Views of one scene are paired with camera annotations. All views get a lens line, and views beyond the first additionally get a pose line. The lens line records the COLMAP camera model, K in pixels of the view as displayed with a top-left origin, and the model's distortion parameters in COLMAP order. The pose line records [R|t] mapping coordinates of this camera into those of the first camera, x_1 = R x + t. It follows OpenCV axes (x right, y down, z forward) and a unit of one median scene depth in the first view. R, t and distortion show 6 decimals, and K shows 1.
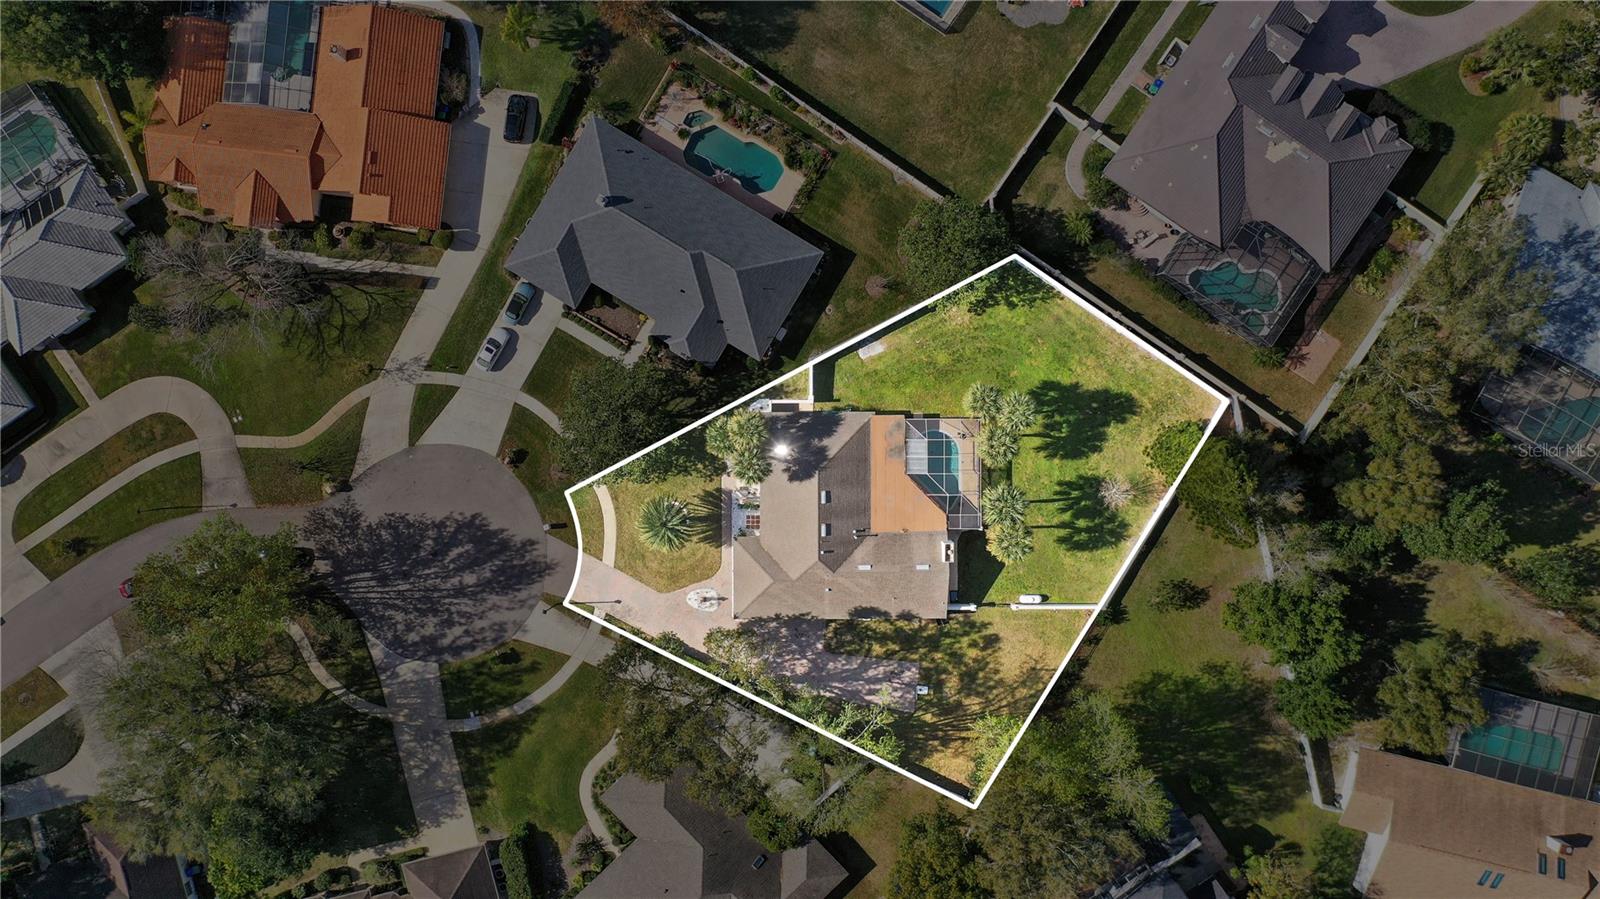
lens RADIAL K [[1195.4, 0, 796.1], [0, 1195.4, 431.7], [0, 0, 1]] dist [0.000526, -0.000348]
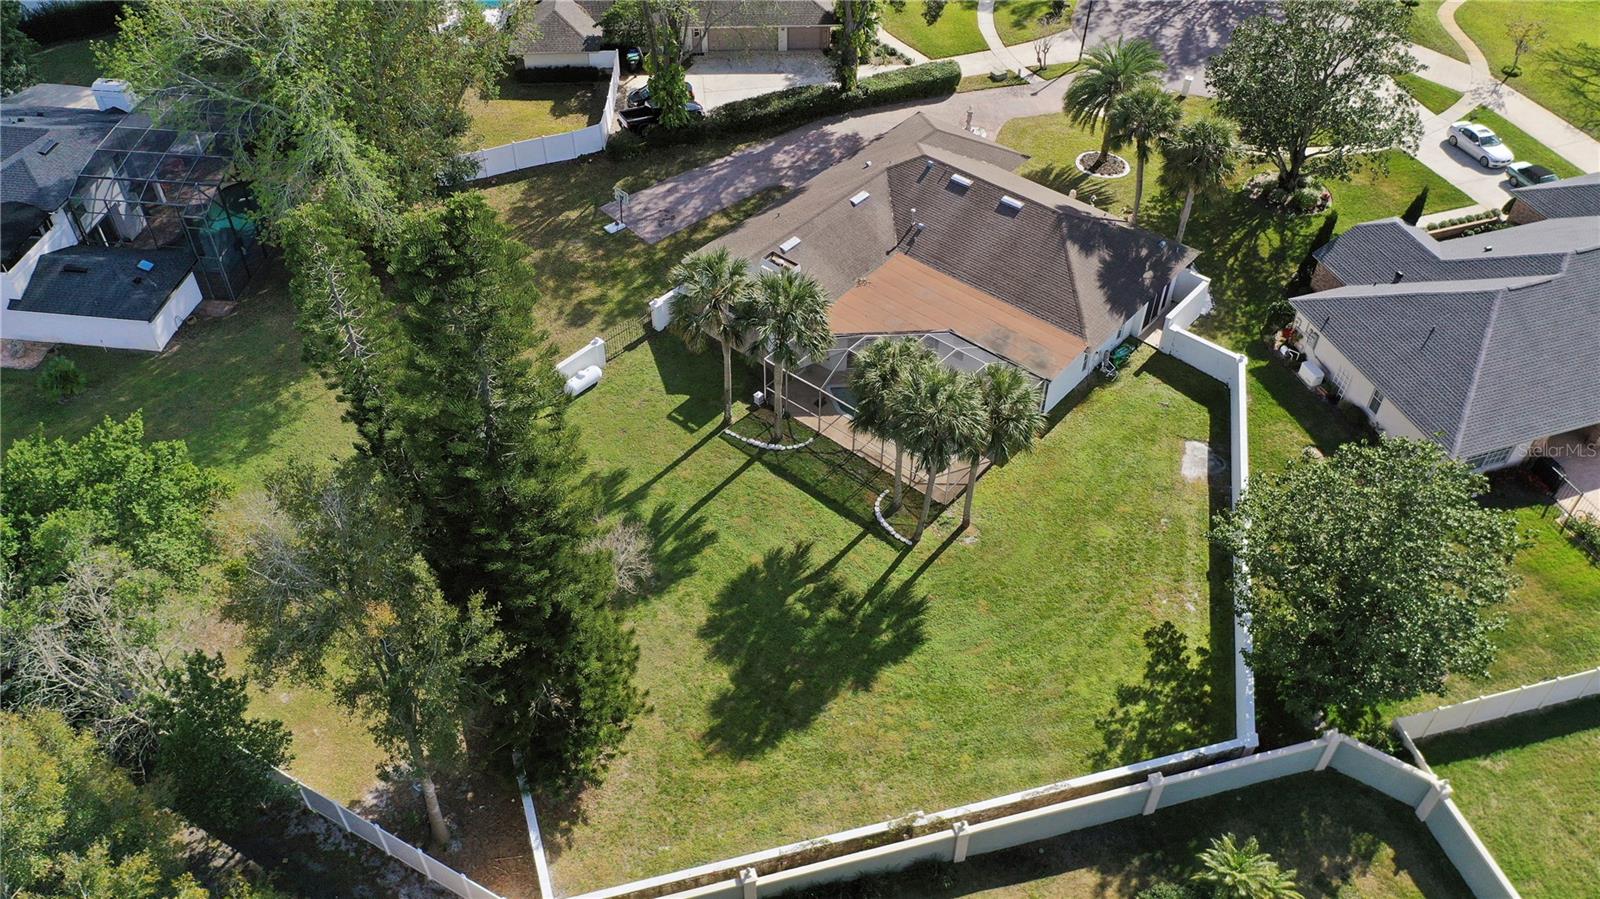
lens RADIAL K [[1244.3, 0, 800.0], [0, 1244.3, 449.5], [0, 0, 1]] dist [-0.004387, -0.002302]
pose [[-0.651631, 0.524819, -0.547669, 0.429896], [-0.757917, -0.479637, 0.442165, -0.165149], [-0.030626, 0.703216, 0.710316, 0.657068]]
